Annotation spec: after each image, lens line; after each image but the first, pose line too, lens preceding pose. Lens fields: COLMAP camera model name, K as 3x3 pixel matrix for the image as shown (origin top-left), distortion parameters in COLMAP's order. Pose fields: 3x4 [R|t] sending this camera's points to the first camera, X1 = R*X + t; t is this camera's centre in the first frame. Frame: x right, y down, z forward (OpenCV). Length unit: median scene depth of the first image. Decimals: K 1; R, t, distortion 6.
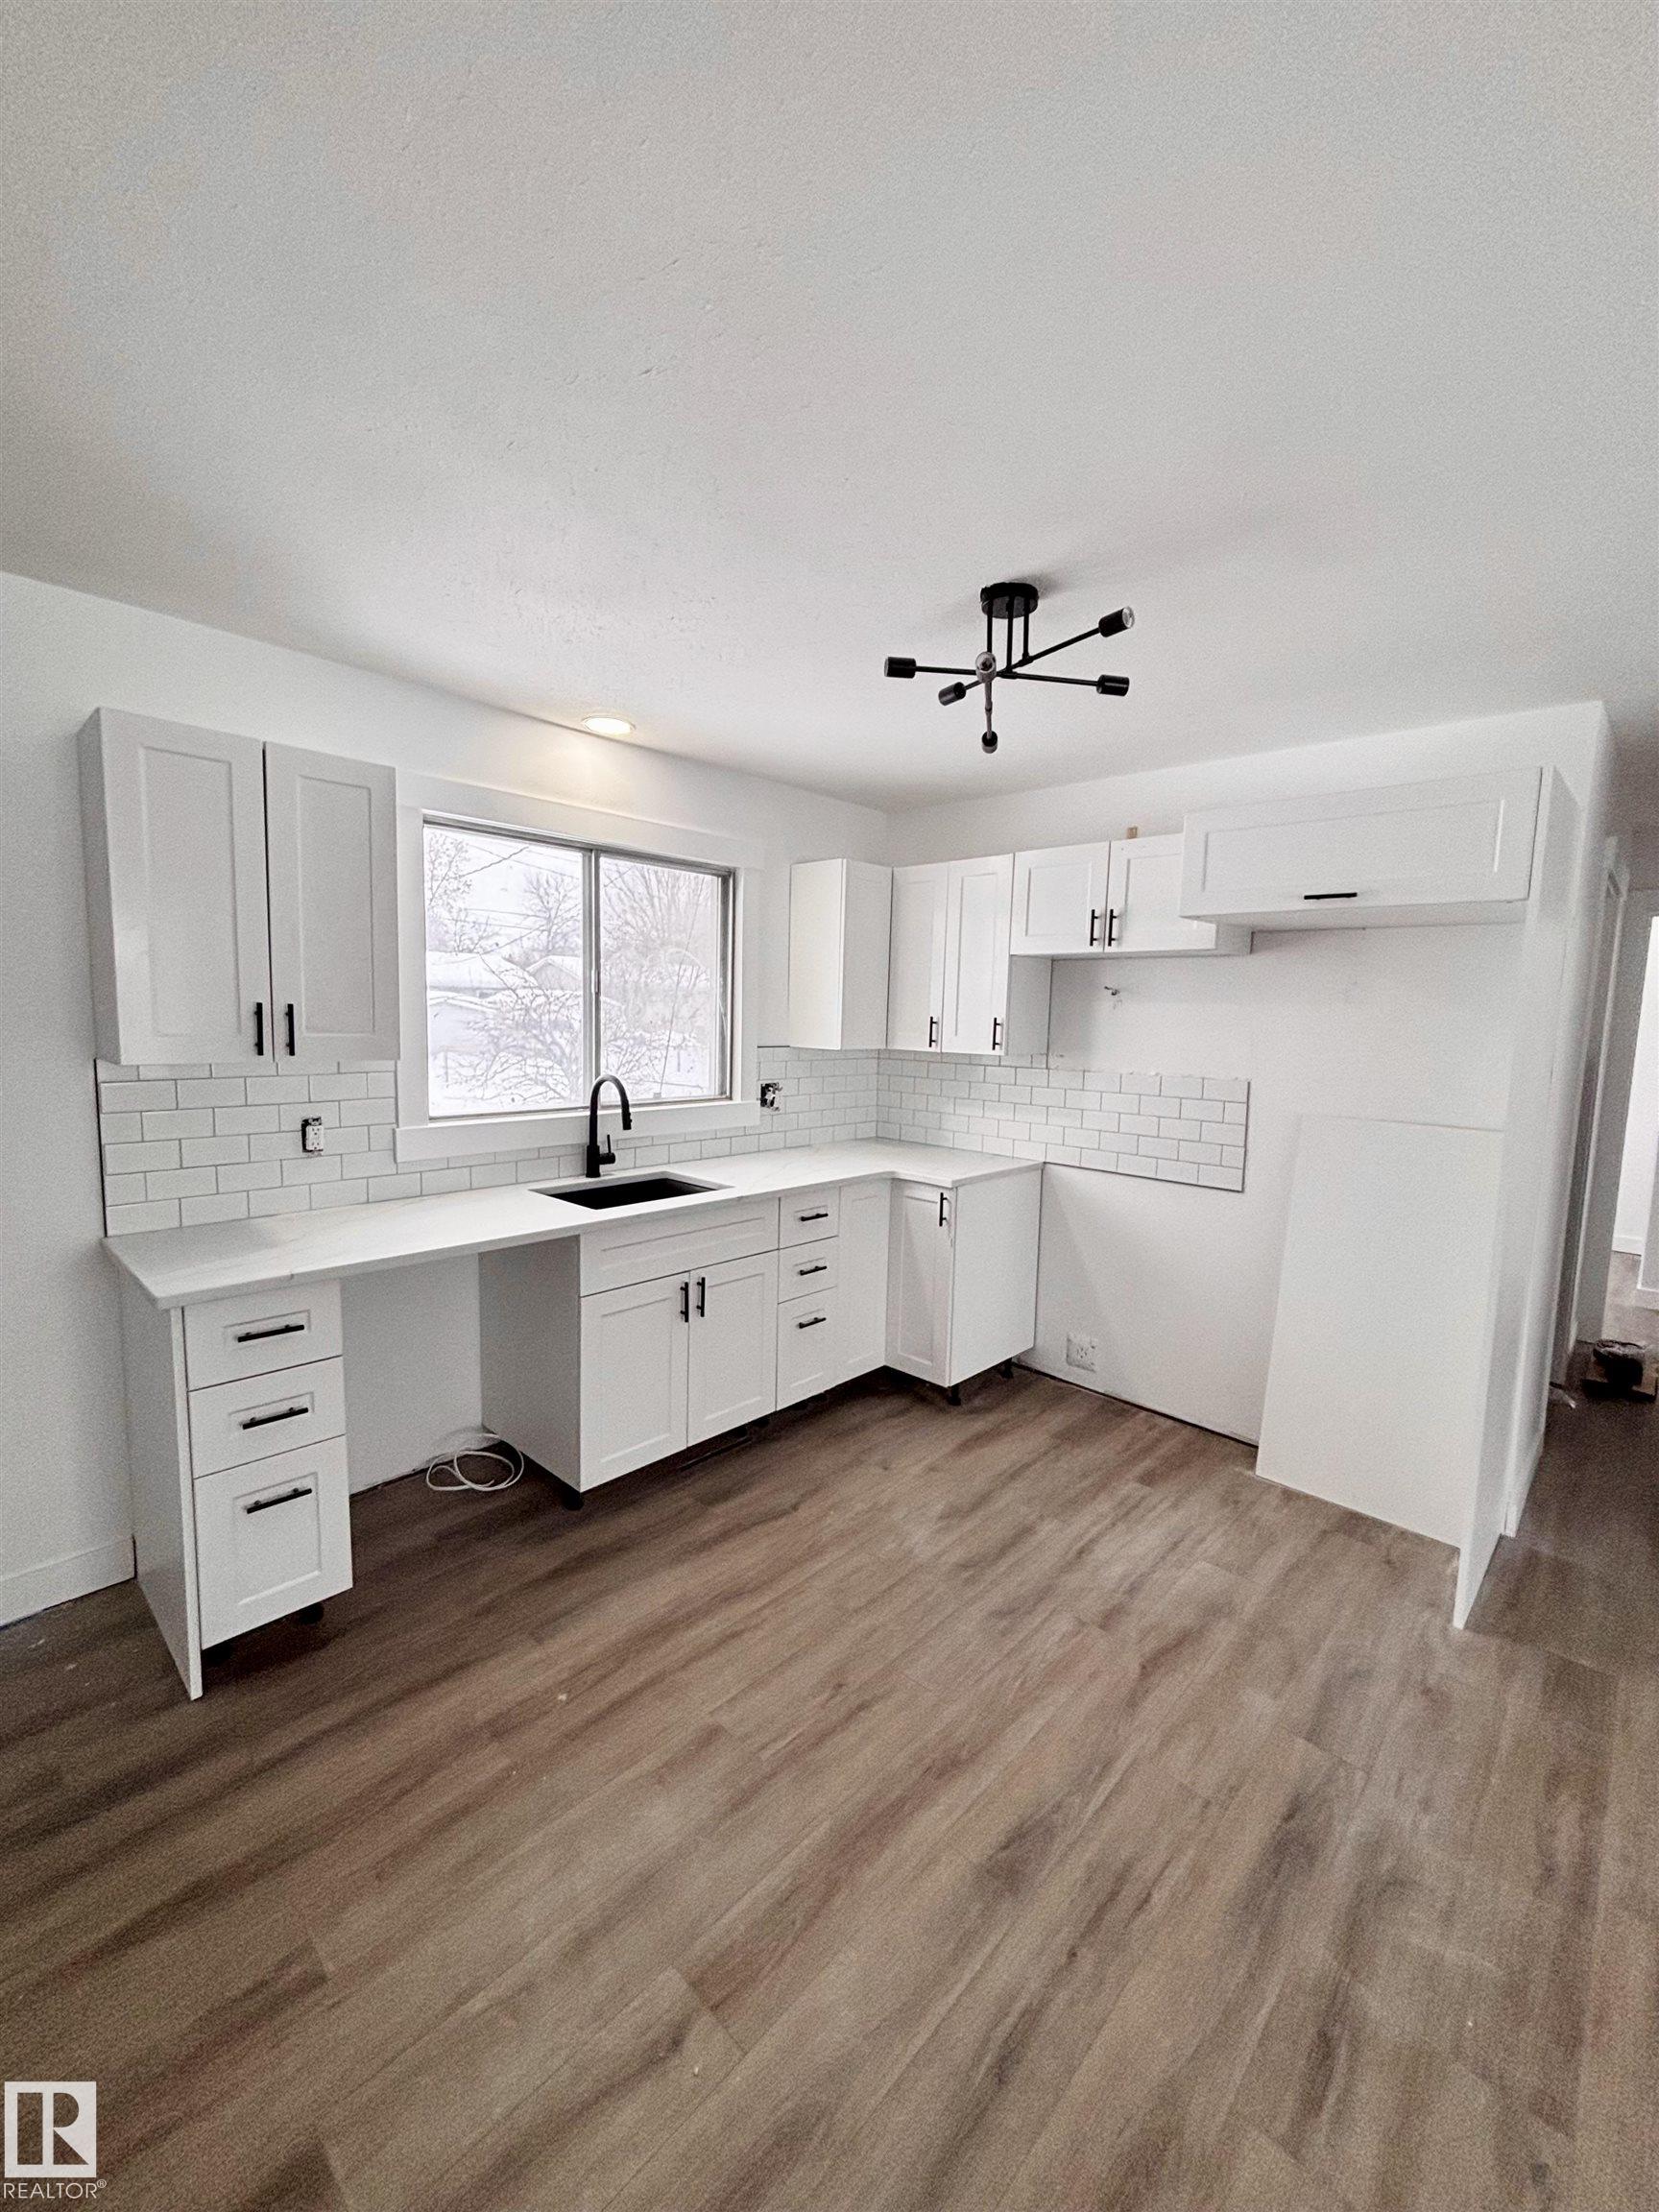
lens RADIAL K [[899.0, 0, 822.7], [0, 899.0, 1092.0], [0, 0, 1]] dist [0.001622, 0.001822]
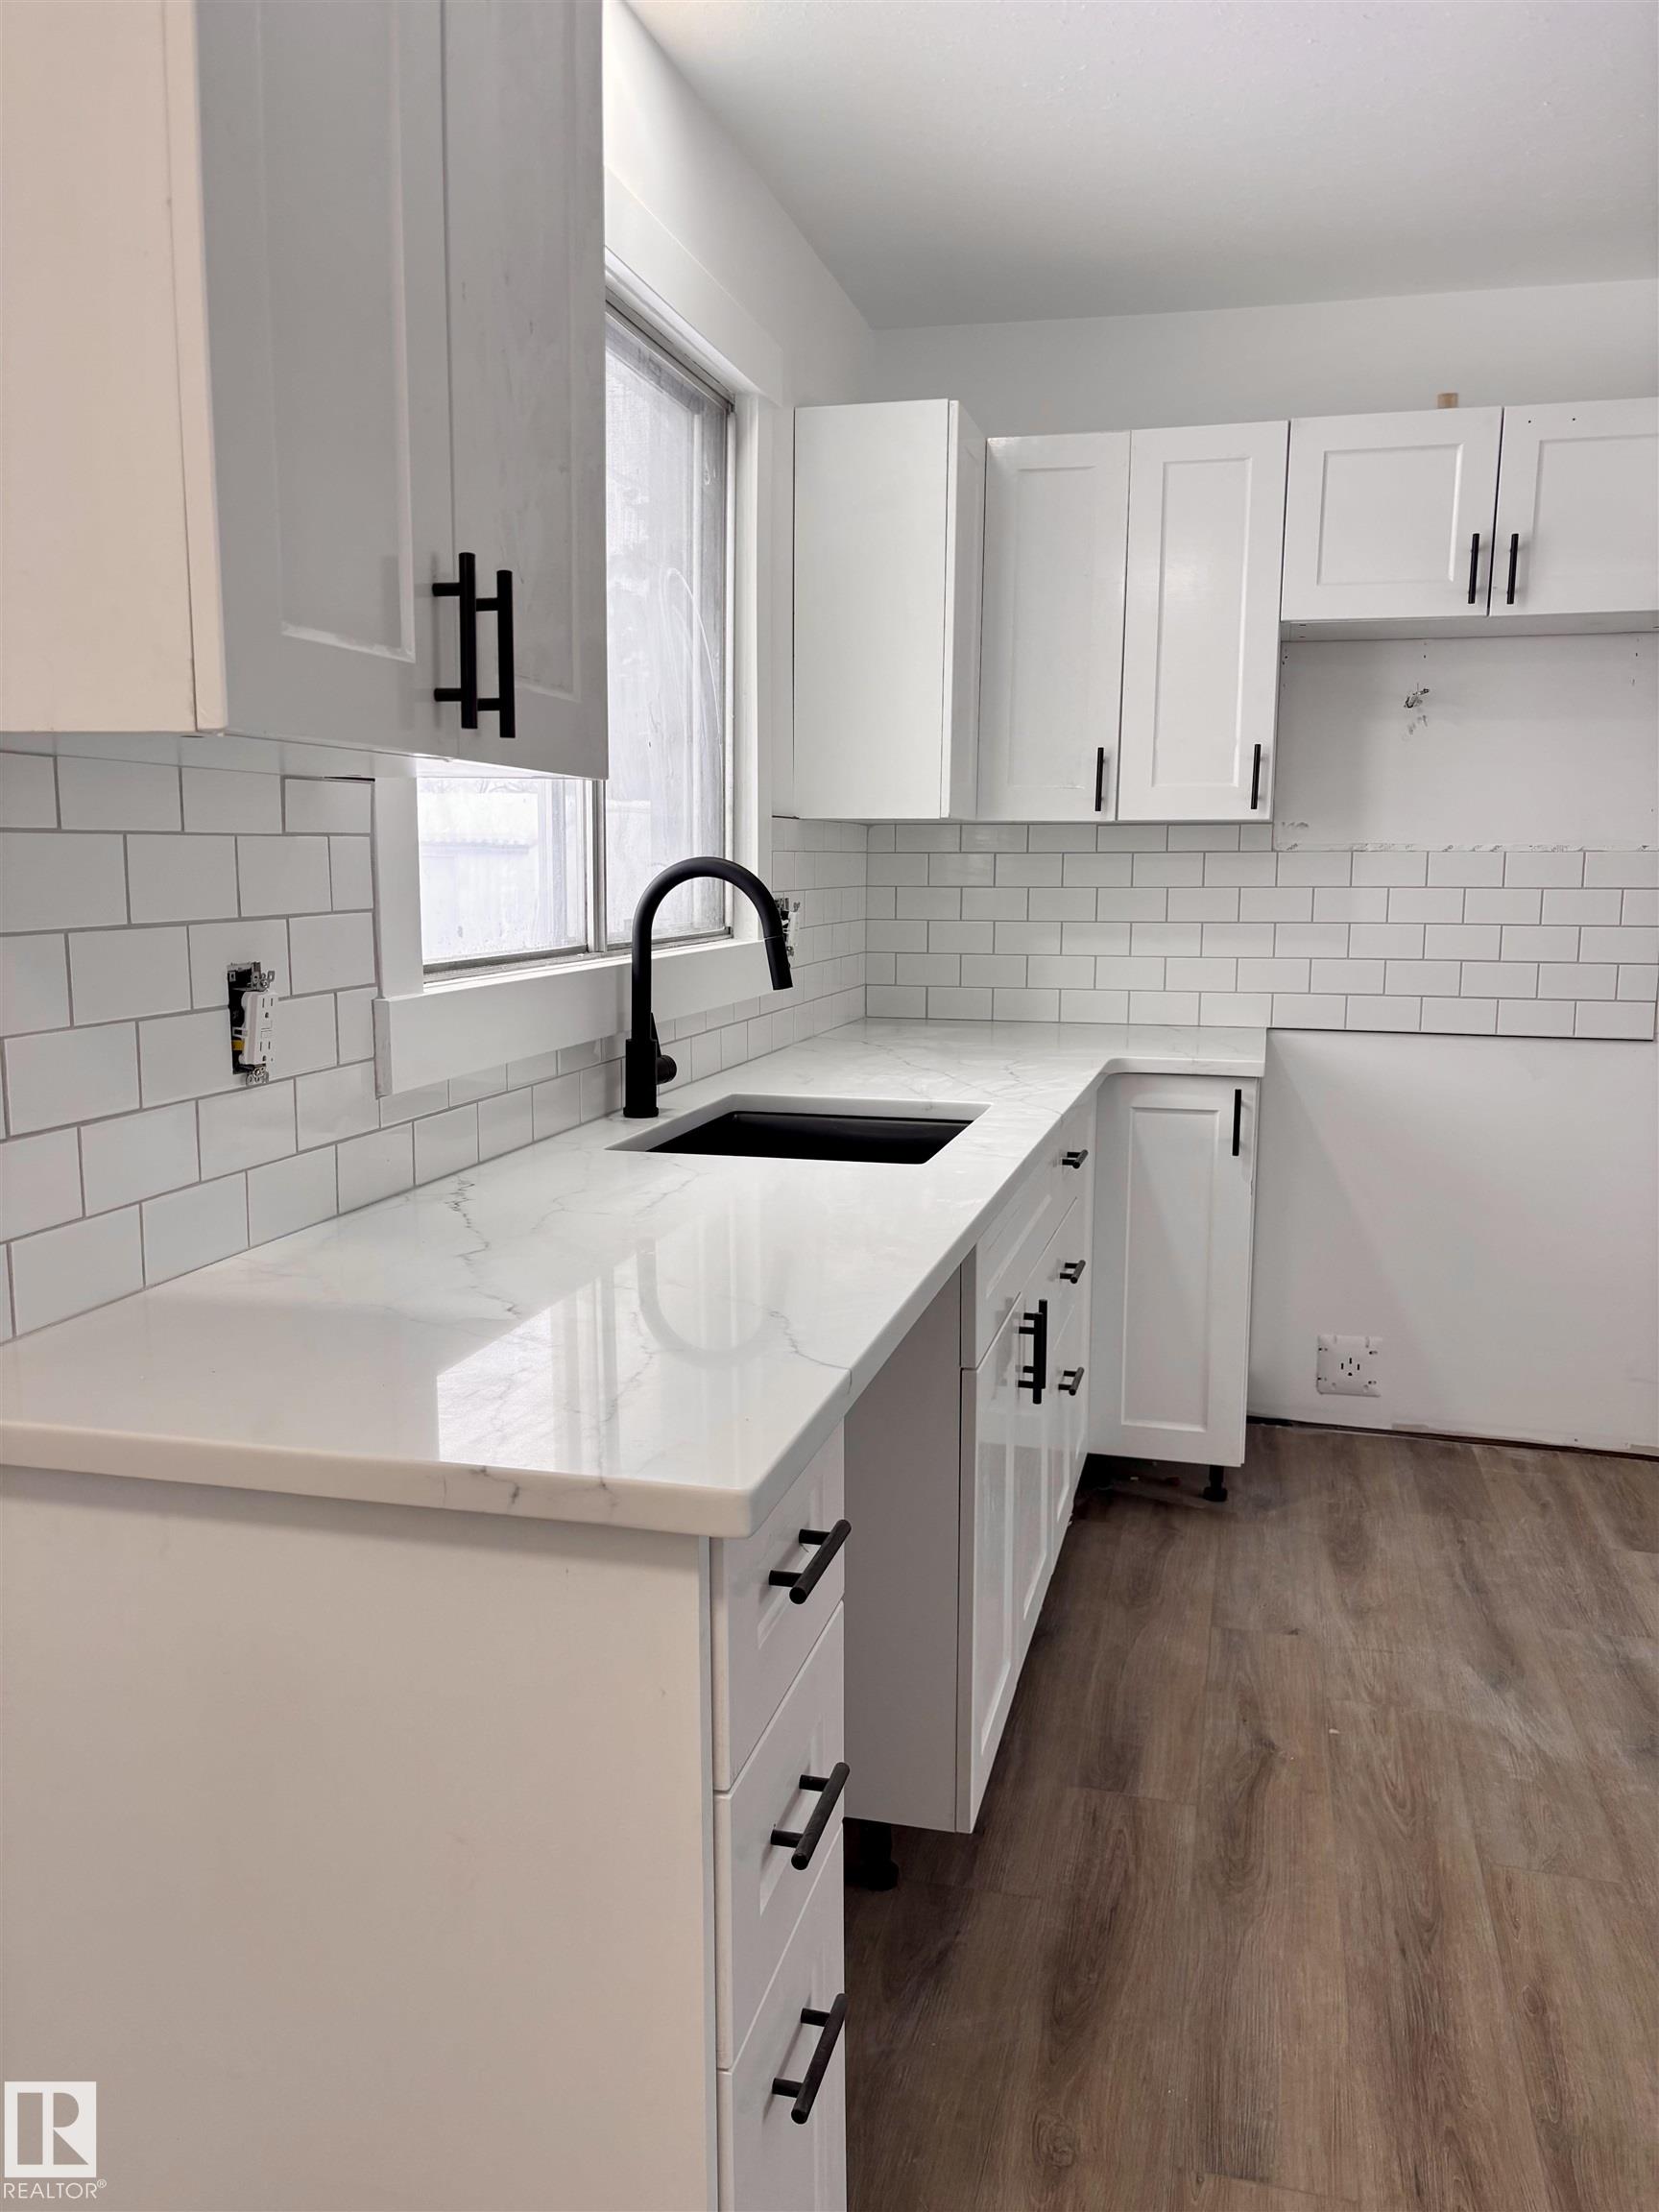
lens RADIAL K [[1696.2, 0, 844.1], [0, 1696.2, 1100.1], [0, 0, 1]] dist [0.040587, -0.004197]
pose [[0.867010, -0.087209, 0.490600, -0.555205], [0.057277, 0.995482, 0.075734, 0.034236], [-0.494988, -0.037562, 0.868088, 0.289166]]
